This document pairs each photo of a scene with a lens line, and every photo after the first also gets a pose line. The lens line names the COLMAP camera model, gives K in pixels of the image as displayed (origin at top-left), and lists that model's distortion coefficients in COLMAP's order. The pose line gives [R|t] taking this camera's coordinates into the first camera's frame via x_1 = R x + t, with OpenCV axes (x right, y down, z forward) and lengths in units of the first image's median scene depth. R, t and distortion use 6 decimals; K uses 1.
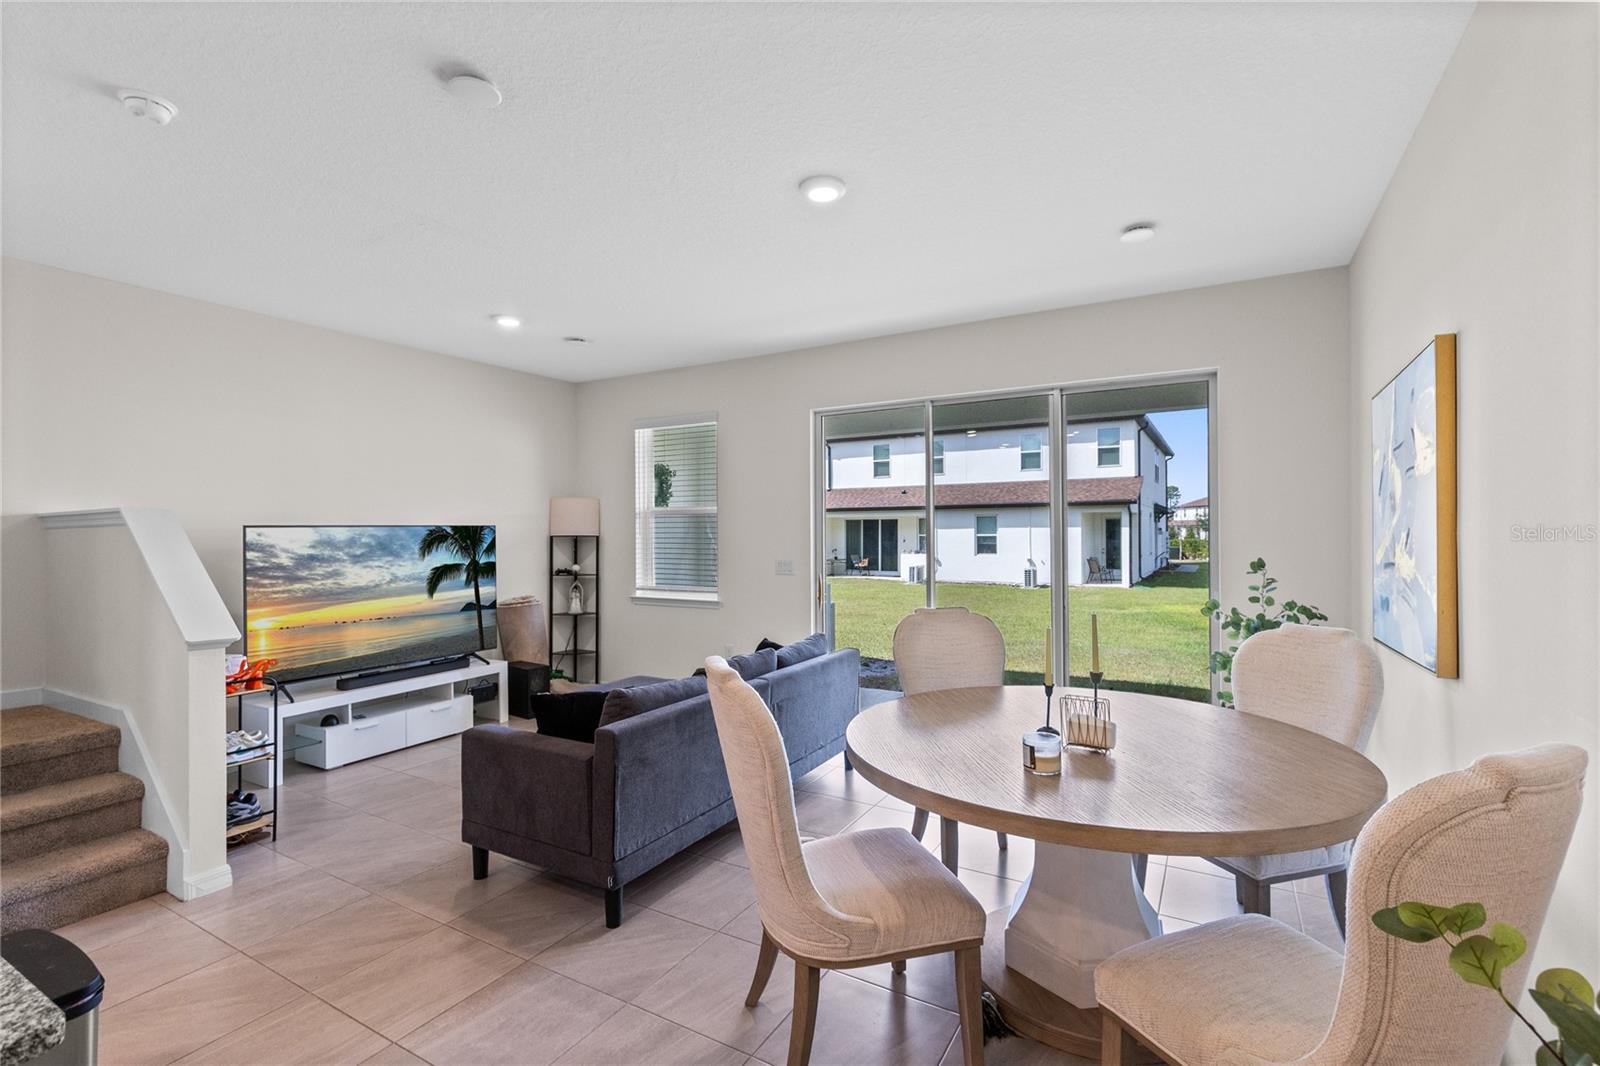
lens RADIAL K [[732.0, 0, 786.8], [0, 732.0, 529.8], [0, 0, 1]] dist [0.015370, -0.000281]
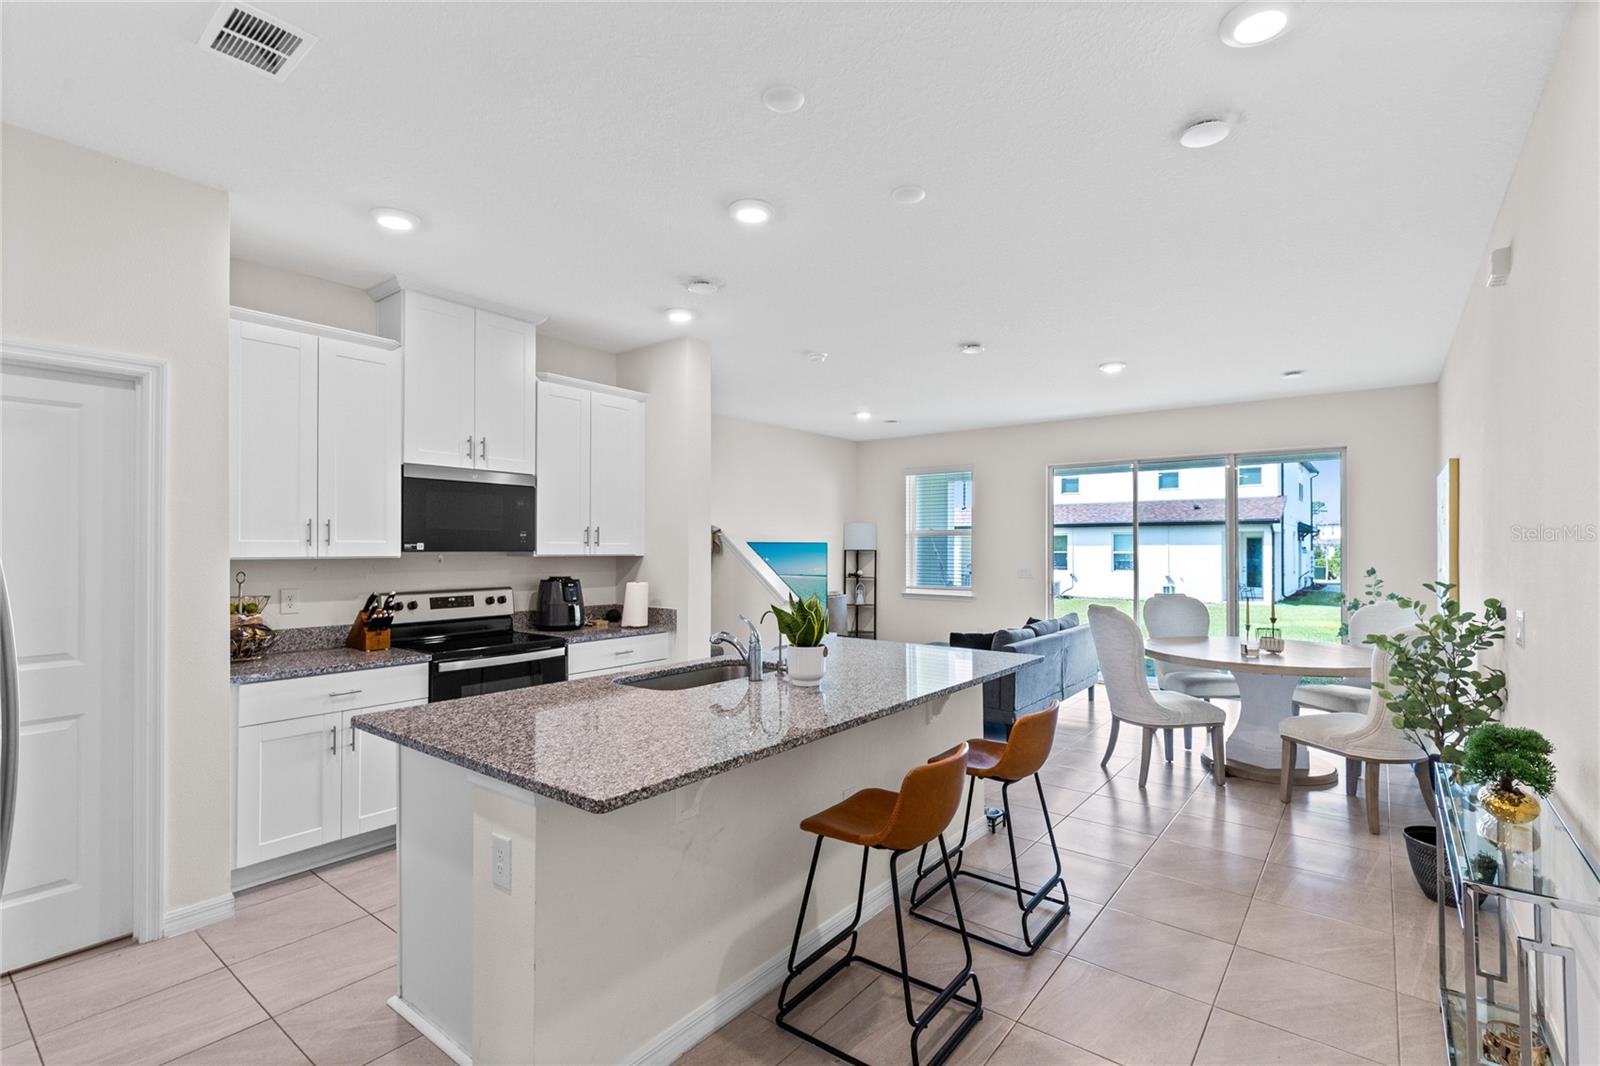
lens RADIAL K [[732.0, 0, 810.5], [0, 732.0, 541.8], [0, 0, 1]] dist [0.015370, -0.000281]
pose [[0.992778, 0.007573, -0.119728, -0.239223], [-0.008091, 0.999960, -0.003847, -0.001074], [0.119694, 0.004788, 0.992799, -0.464679]]
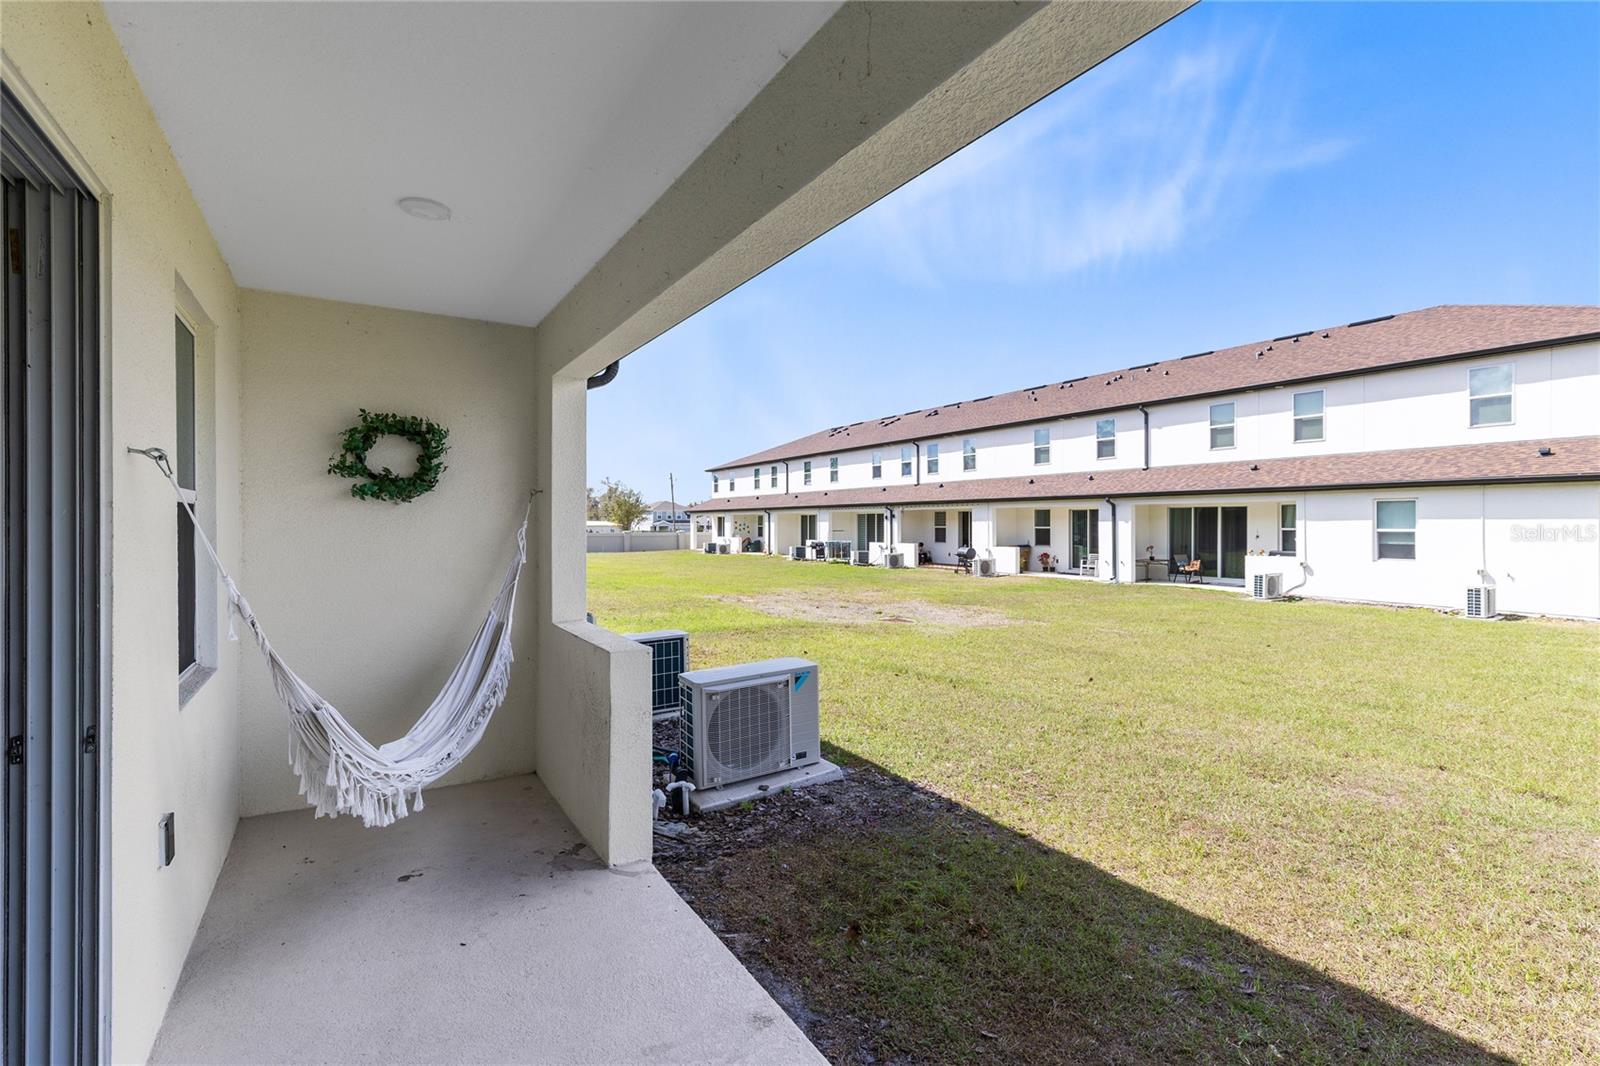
lens RADIAL K [[732.0, 0, 805.8], [0, 732.0, 529.1], [0, 0, 1]] dist [0.015370, -0.000281]
pose [[0.903760, 0.008374, -0.427958, 0.470356], [-0.003176, 0.999912, 0.012858, -0.001171], [0.428028, -0.010262, 0.903707, 1.095948]]
